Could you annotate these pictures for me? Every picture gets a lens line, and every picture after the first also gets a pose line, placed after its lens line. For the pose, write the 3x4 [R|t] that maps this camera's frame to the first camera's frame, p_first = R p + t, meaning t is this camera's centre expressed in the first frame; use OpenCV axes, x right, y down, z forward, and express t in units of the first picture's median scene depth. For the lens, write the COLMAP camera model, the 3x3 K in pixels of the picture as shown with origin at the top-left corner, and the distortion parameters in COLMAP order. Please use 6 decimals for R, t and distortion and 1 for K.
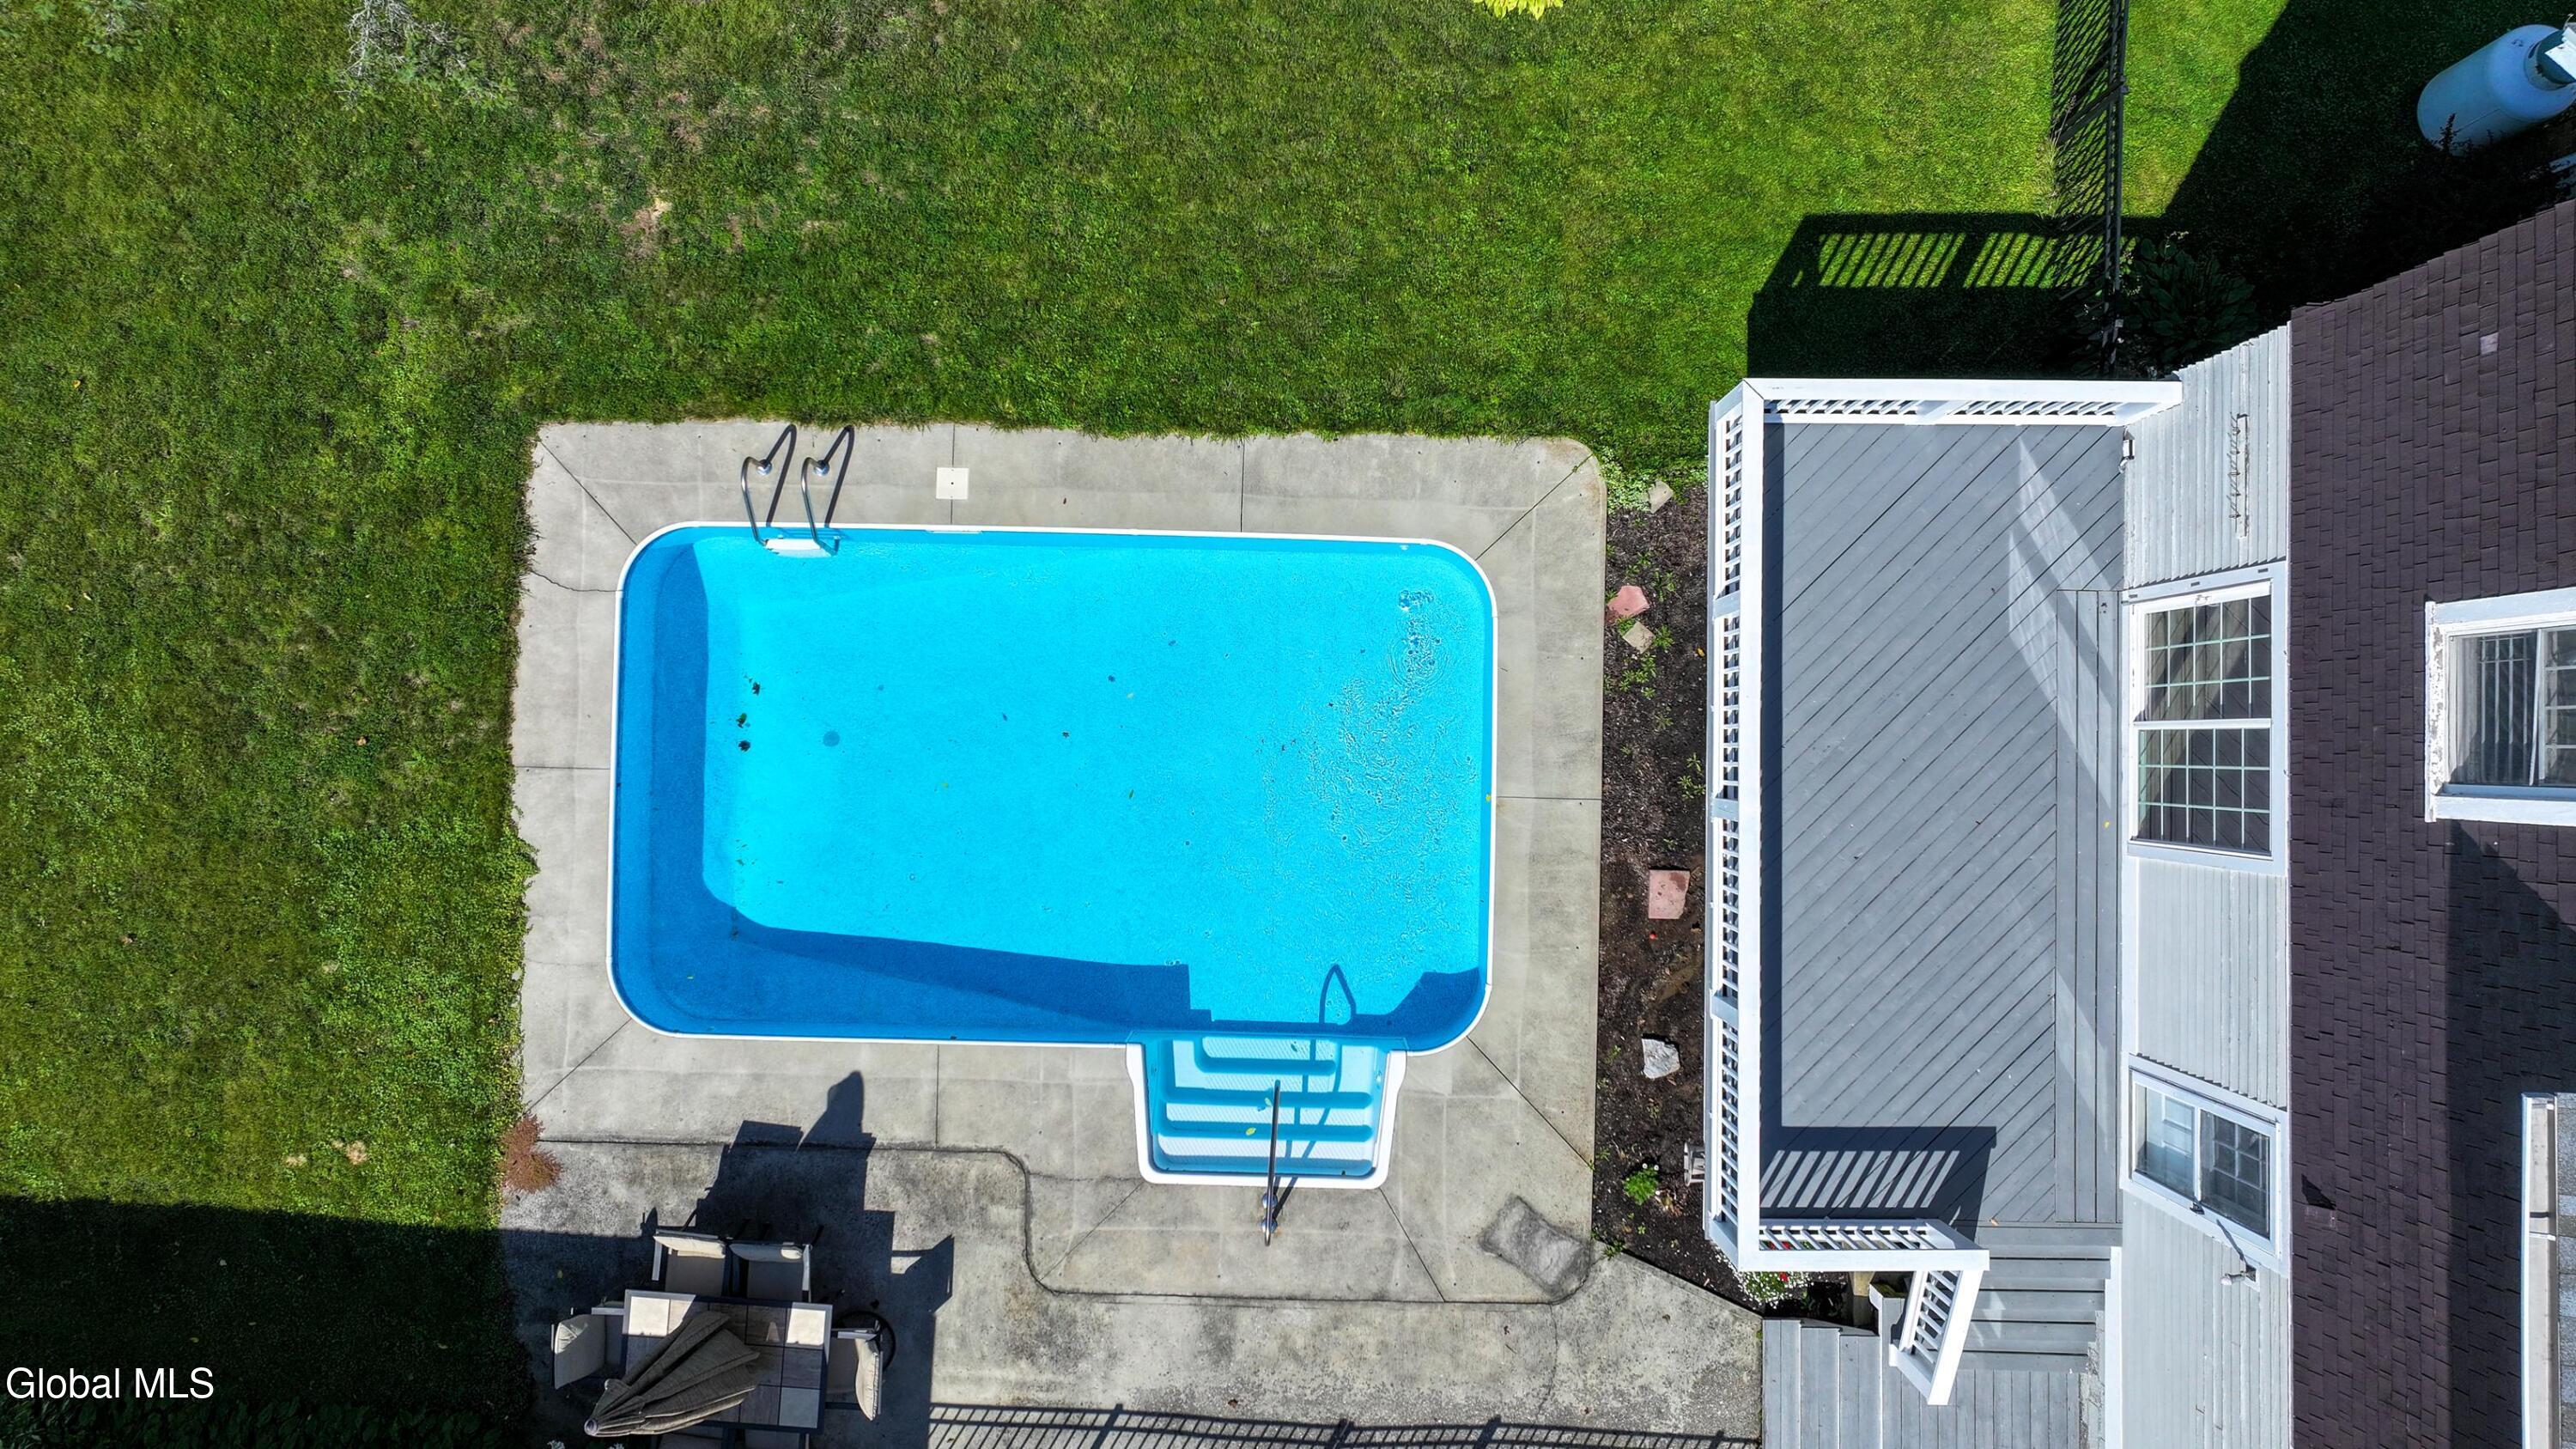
lens RADIAL K [[1807.9, 0, 1292.3], [0, 1807.9, 711.5], [0, 0, 1]] dist [0.017969, -0.009200]
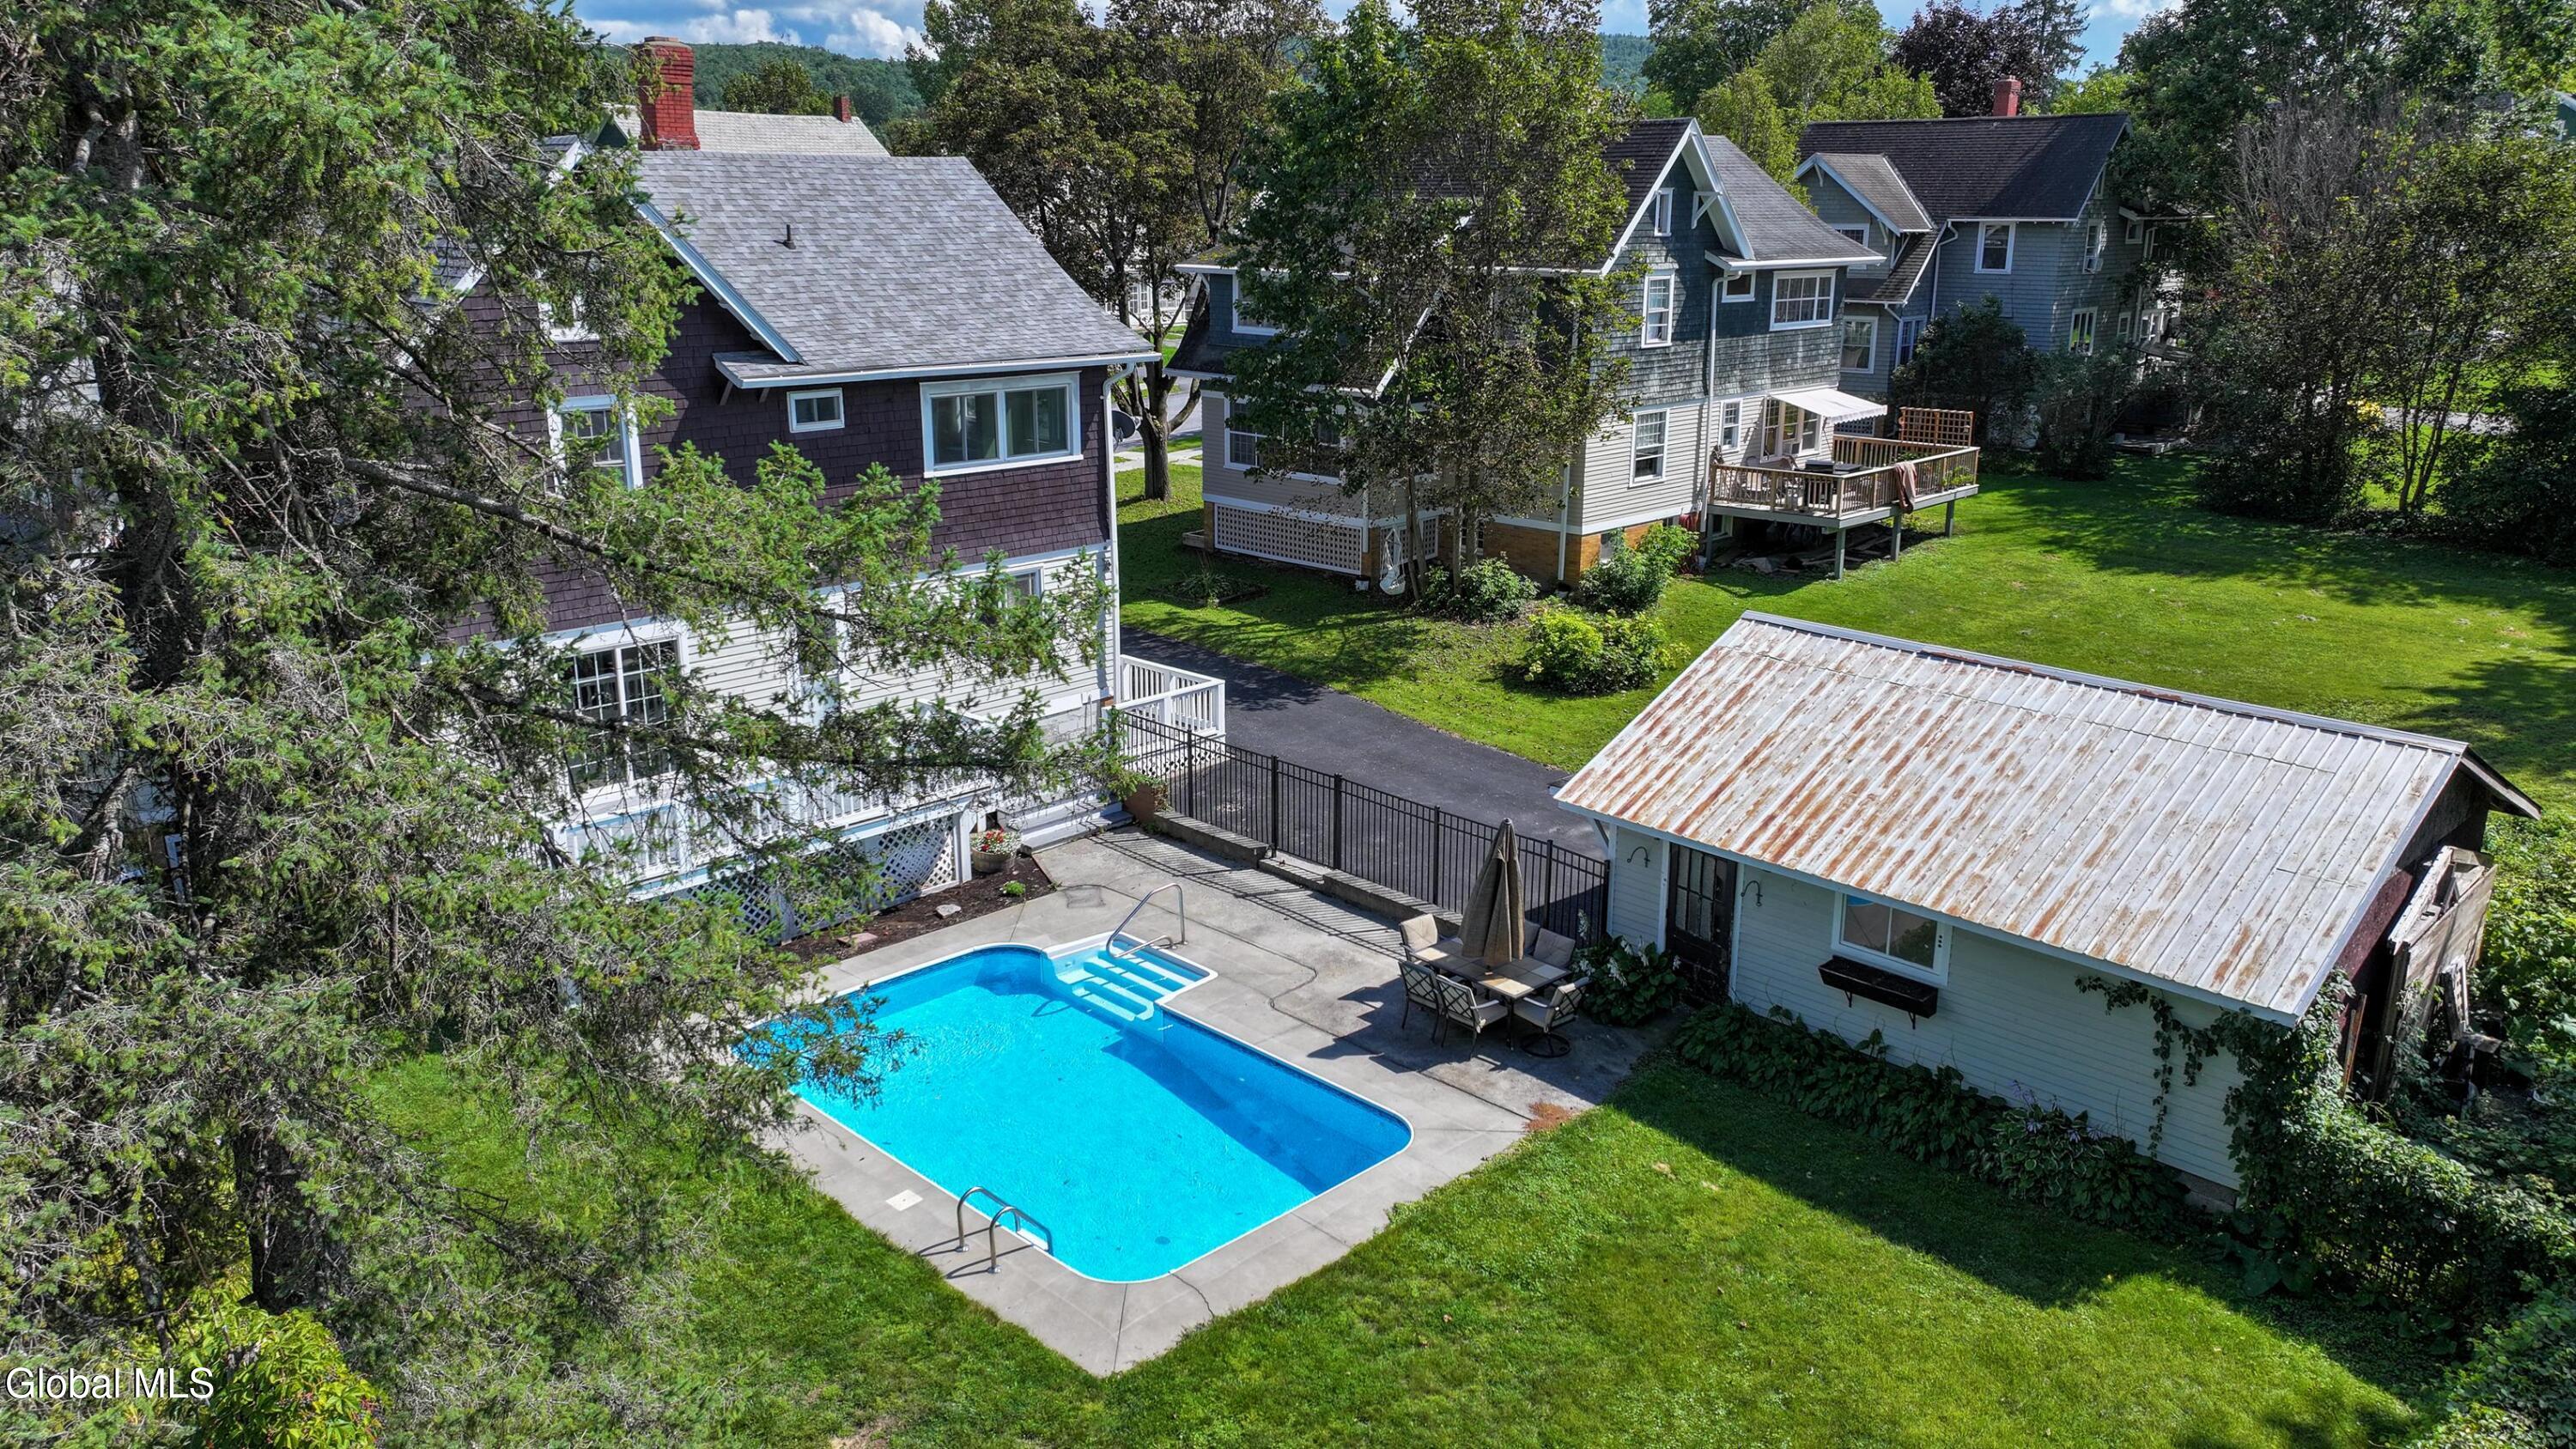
lens RADIAL K [[1807.9, 0, 1306.9], [0, 1807.9, 723.1], [0, 0, 1]] dist [0.017969, -0.009200]
pose [[-0.730488, -0.190109, 0.655931, -1.071375], [0.682703, -0.178772, 0.708489, -0.712869], [-0.017428, 0.965349, 0.260379, 0.402666]]
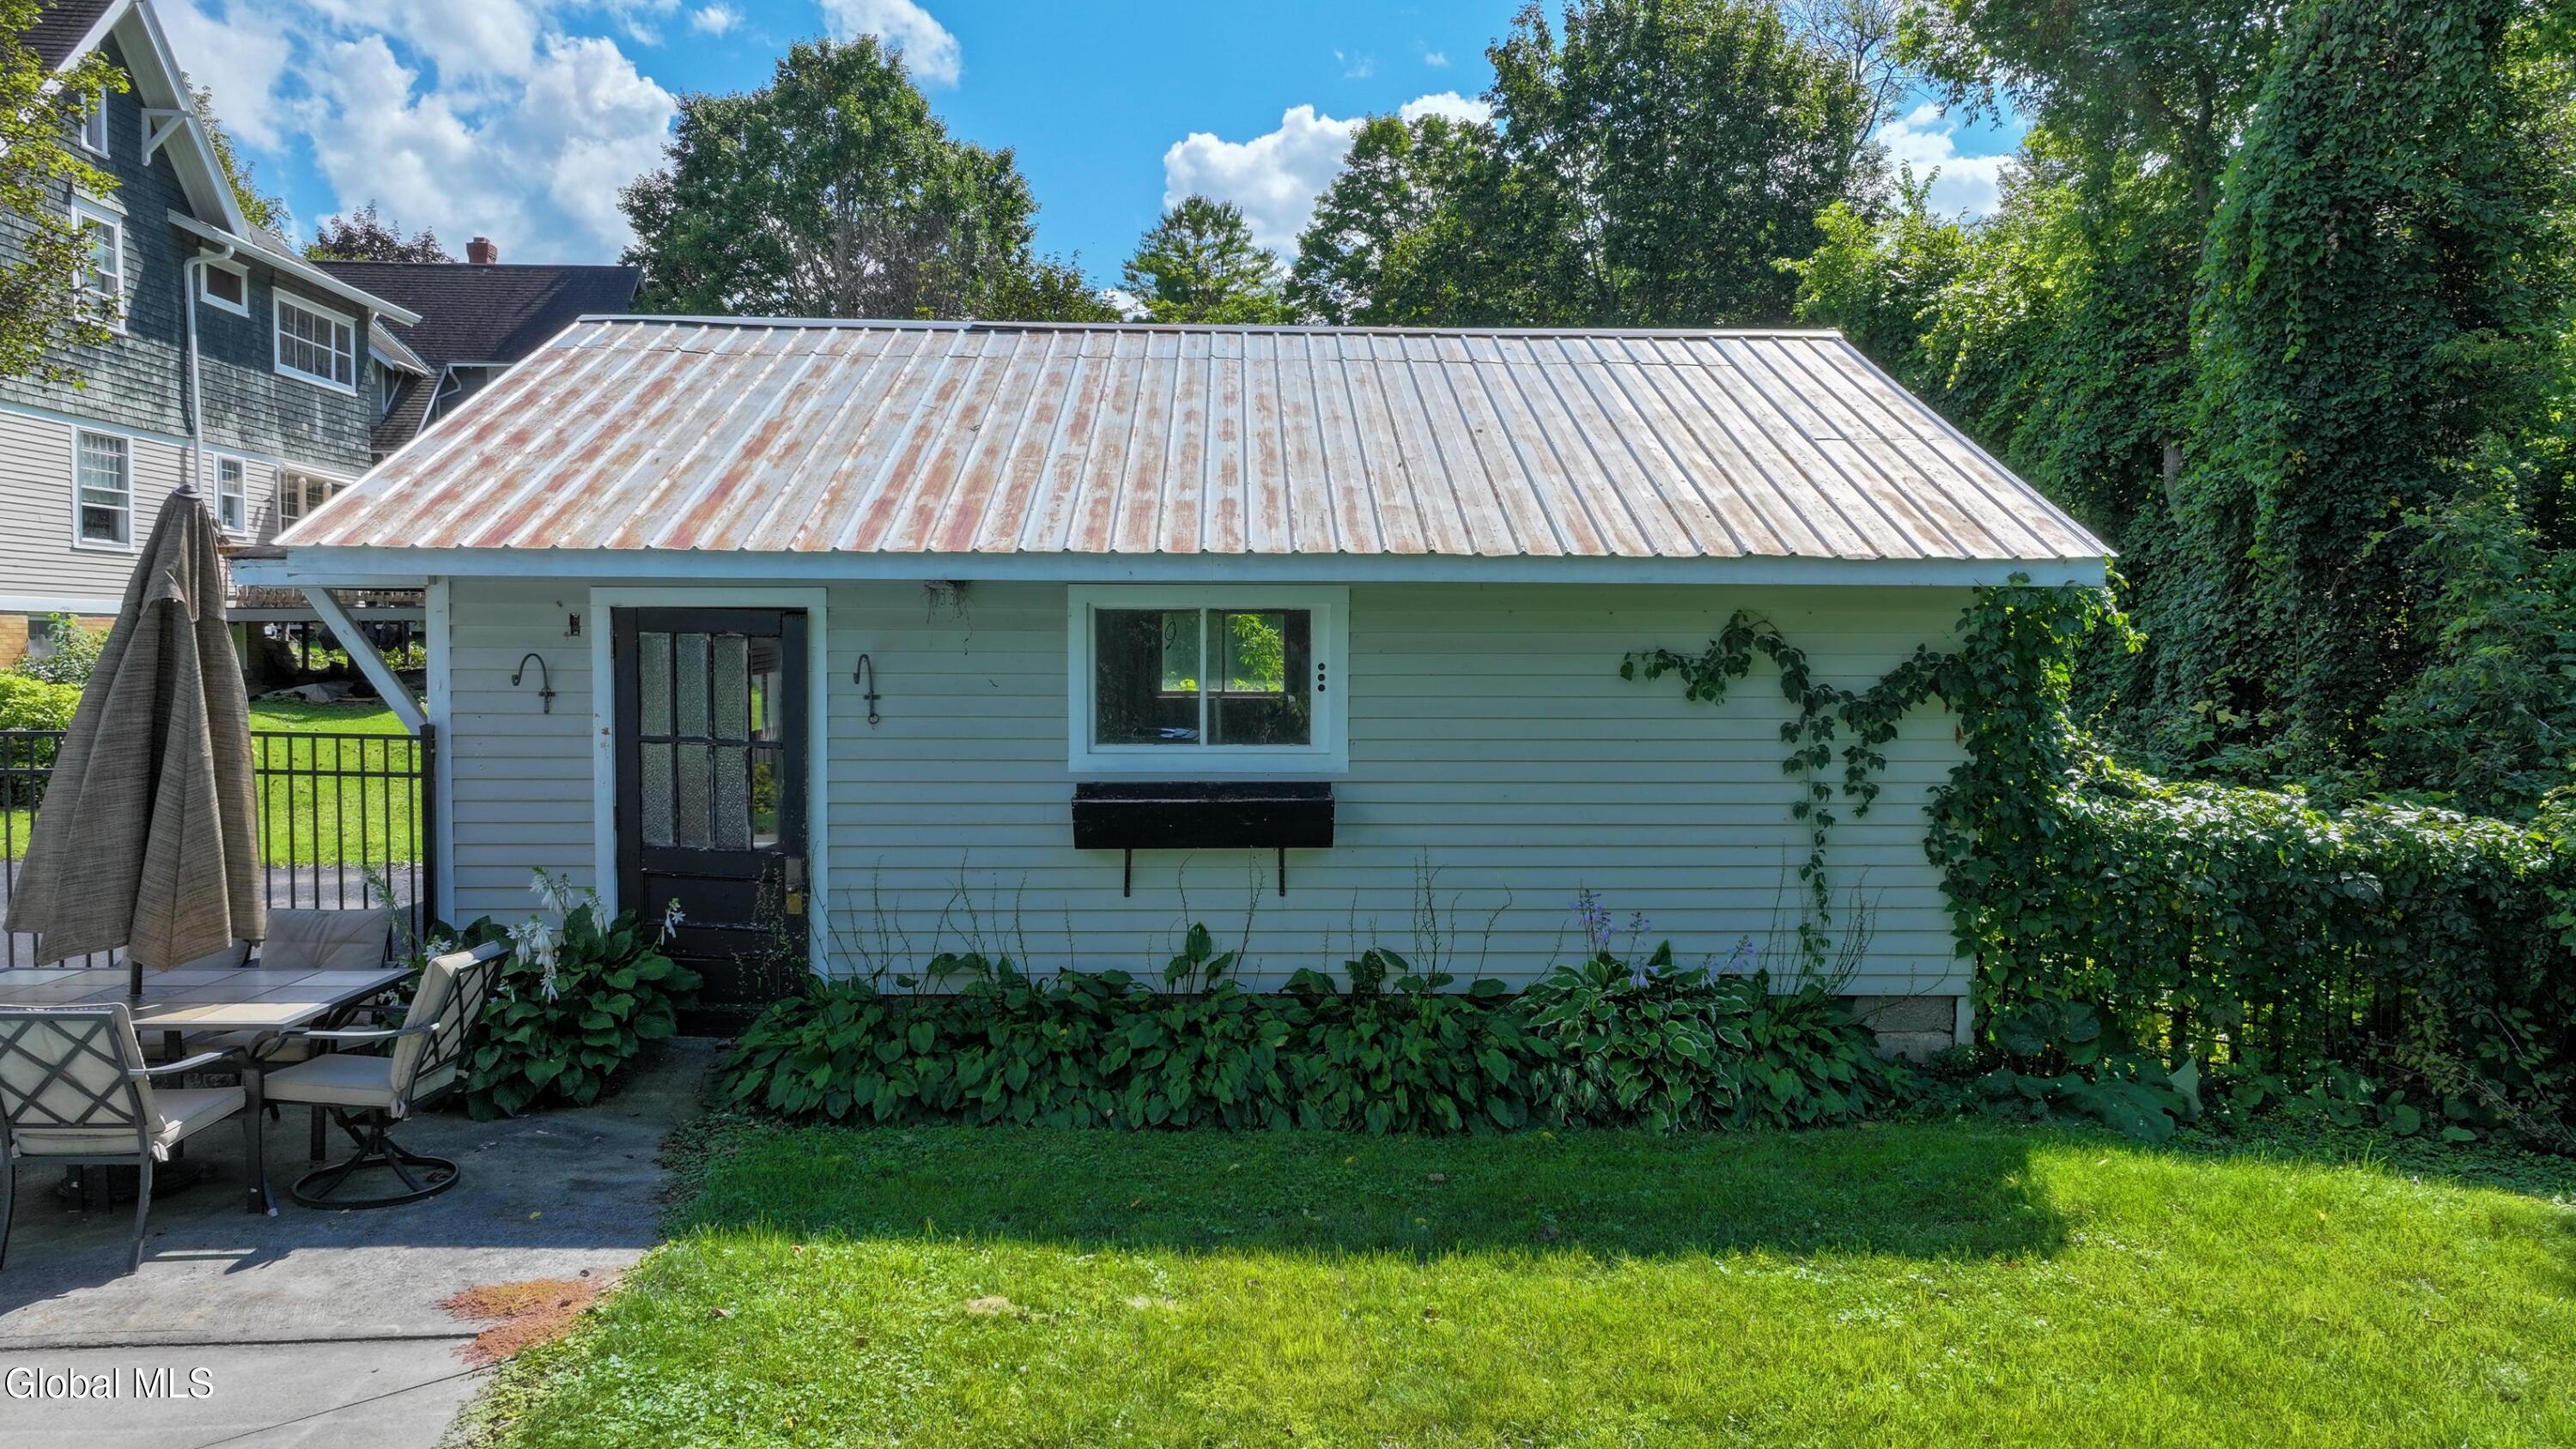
lens RADIAL K [[1807.9, 0, 1292.7], [0, 1807.9, 721.6], [0, 0, 1]] dist [0.017969, -0.009200]
pose [[-0.996520, 0.001091, -0.083348, -0.546788], [-0.083347, -0.026812, 0.996160, -0.138694], [-0.001147, 0.999640, 0.026810, 0.859867]]
